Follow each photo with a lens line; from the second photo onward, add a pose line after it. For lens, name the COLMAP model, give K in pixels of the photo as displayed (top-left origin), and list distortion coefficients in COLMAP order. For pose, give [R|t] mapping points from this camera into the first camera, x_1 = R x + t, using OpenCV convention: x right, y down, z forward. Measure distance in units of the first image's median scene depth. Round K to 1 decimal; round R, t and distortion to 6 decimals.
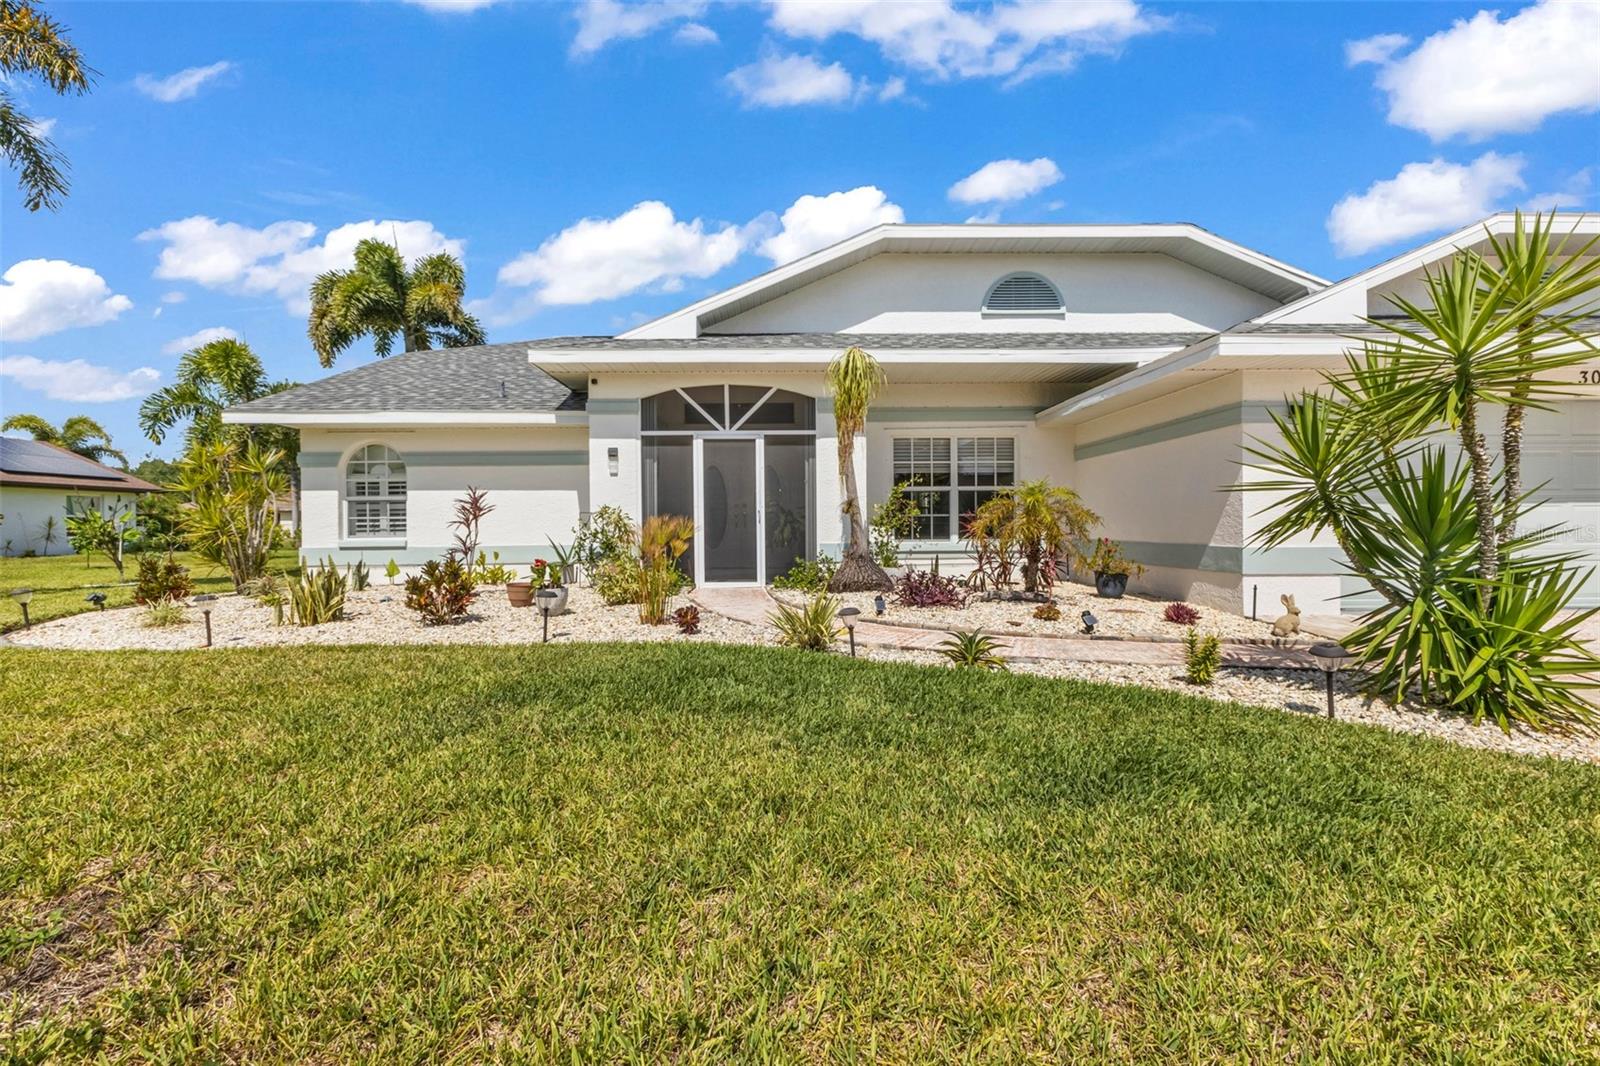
lens RADIAL K [[699.1, 0, 800.8], [0, 699.1, 528.2], [0, 0, 1]] dist [0.003356, -0.000032]
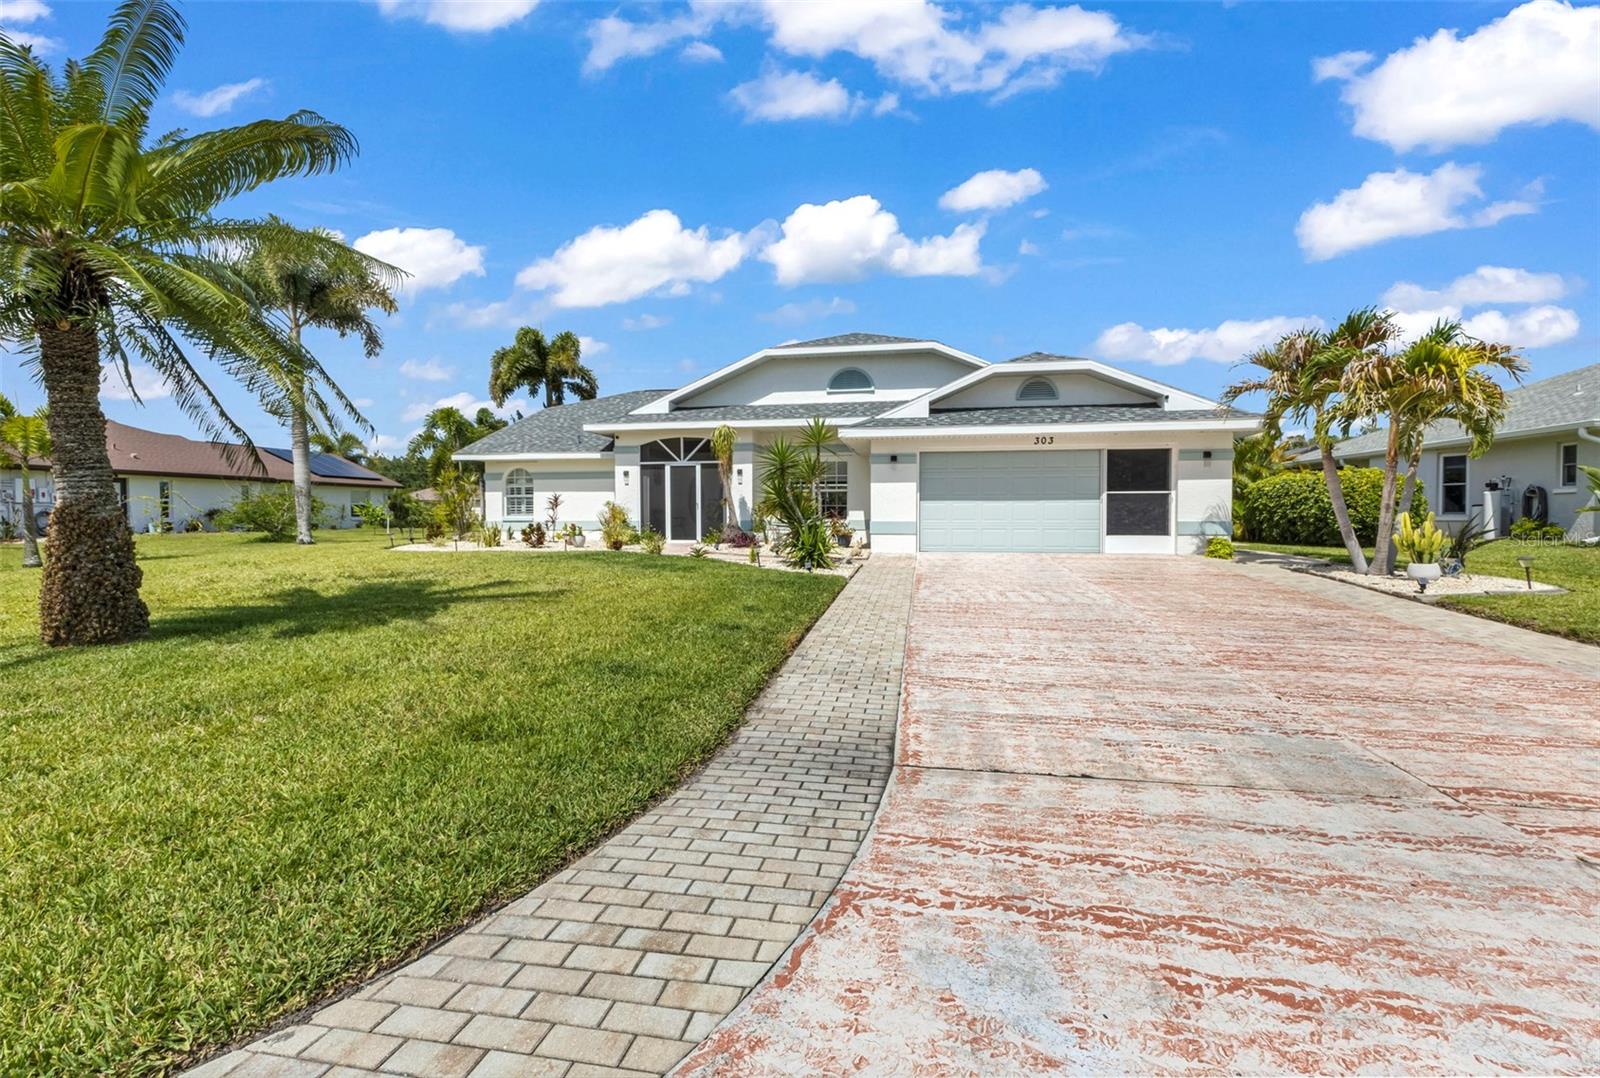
lens RADIAL K [[693.4, 0, 798.9], [0, 693.4, 533.5], [0, 0, 1]] dist [0.003847, 0.000440]
pose [[0.980696, 0.010504, -0.195258, 0.577279], [-0.005647, 0.999661, 0.025415, 0.009006], [0.195459, -0.023821, 0.980423, -0.804786]]
